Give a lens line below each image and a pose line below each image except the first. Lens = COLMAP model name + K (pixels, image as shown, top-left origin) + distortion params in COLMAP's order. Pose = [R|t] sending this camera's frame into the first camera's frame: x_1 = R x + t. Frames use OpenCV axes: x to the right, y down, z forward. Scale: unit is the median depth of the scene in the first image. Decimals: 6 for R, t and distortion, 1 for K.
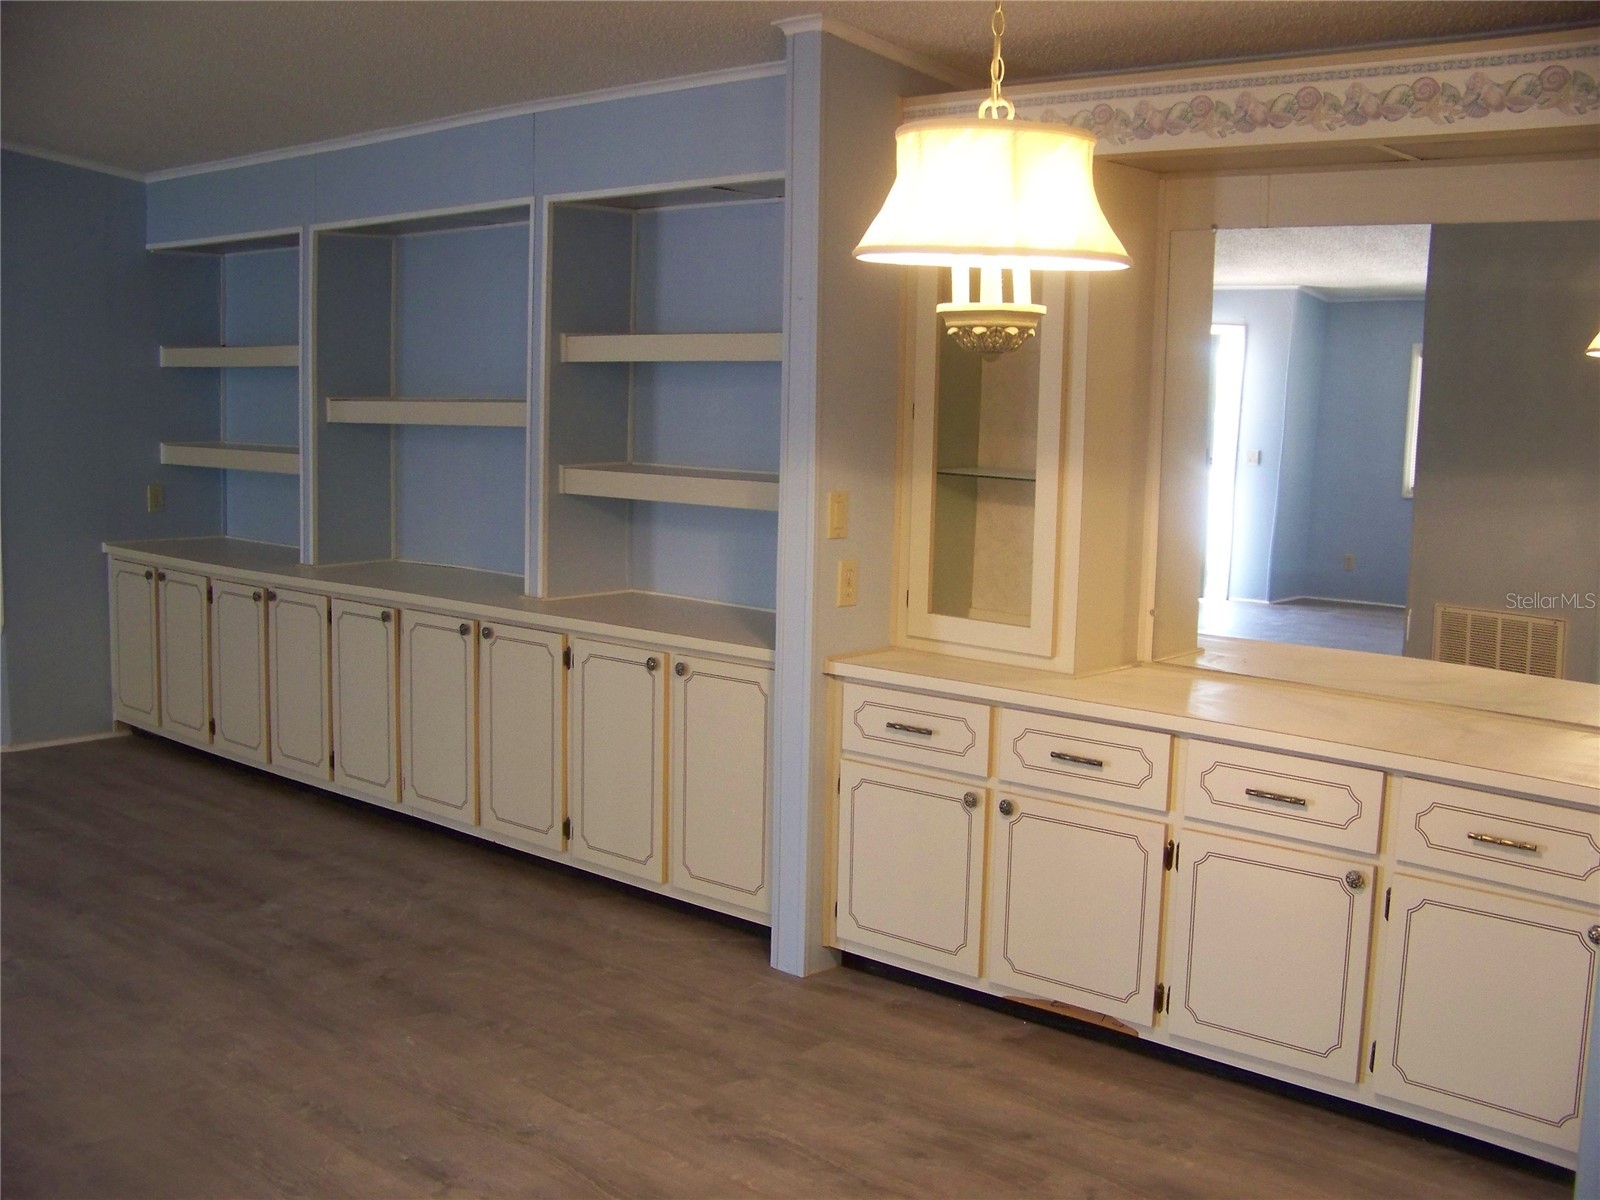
lens RADIAL K [[1708.6, 0, 804.4], [0, 1708.6, 593.8], [0, 0, 1]] dist [-0.147565, 0.000000]
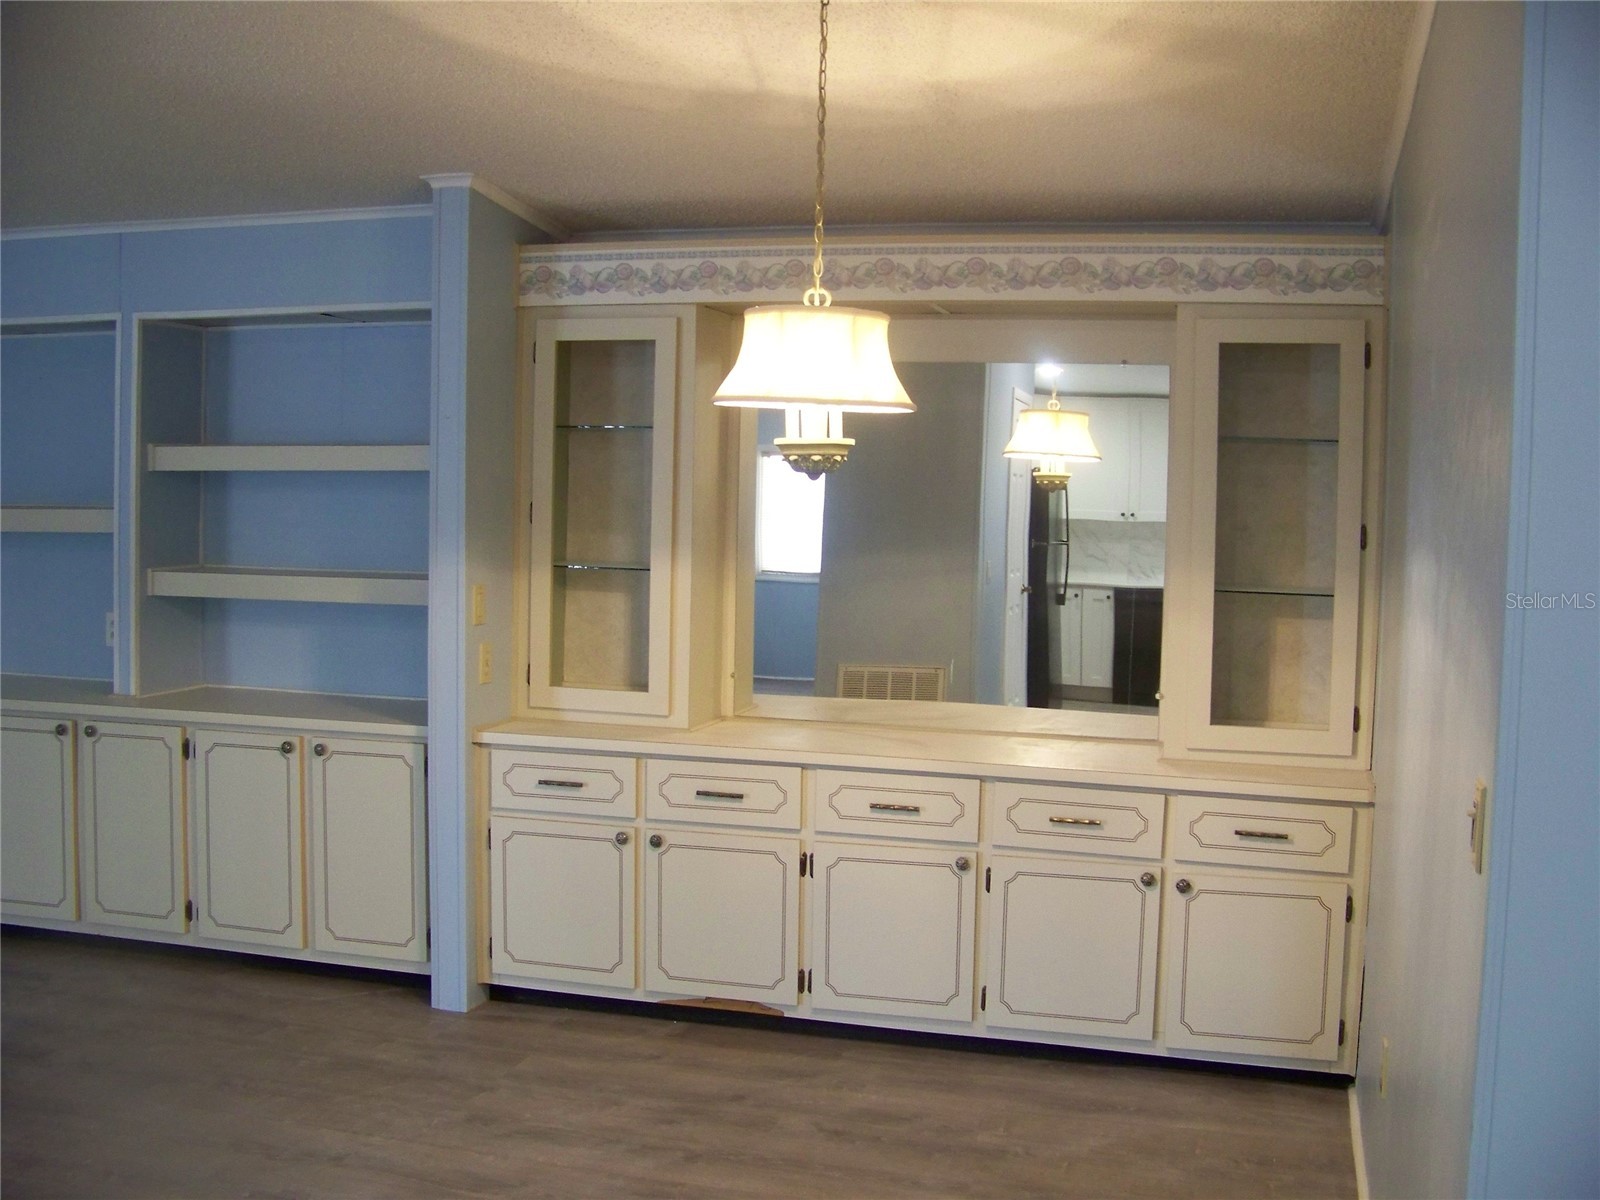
lens RADIAL K [[1708.6, 0, 794.5], [0, 1708.6, 604.5], [0, 0, 1]] dist [-0.147565, 0.000000]
pose [[0.902389, -0.034865, 0.429509, -0.294607], [0.054793, 0.997915, -0.034113, 0.004917], [-0.427425, 0.054317, 0.902418, -0.131273]]
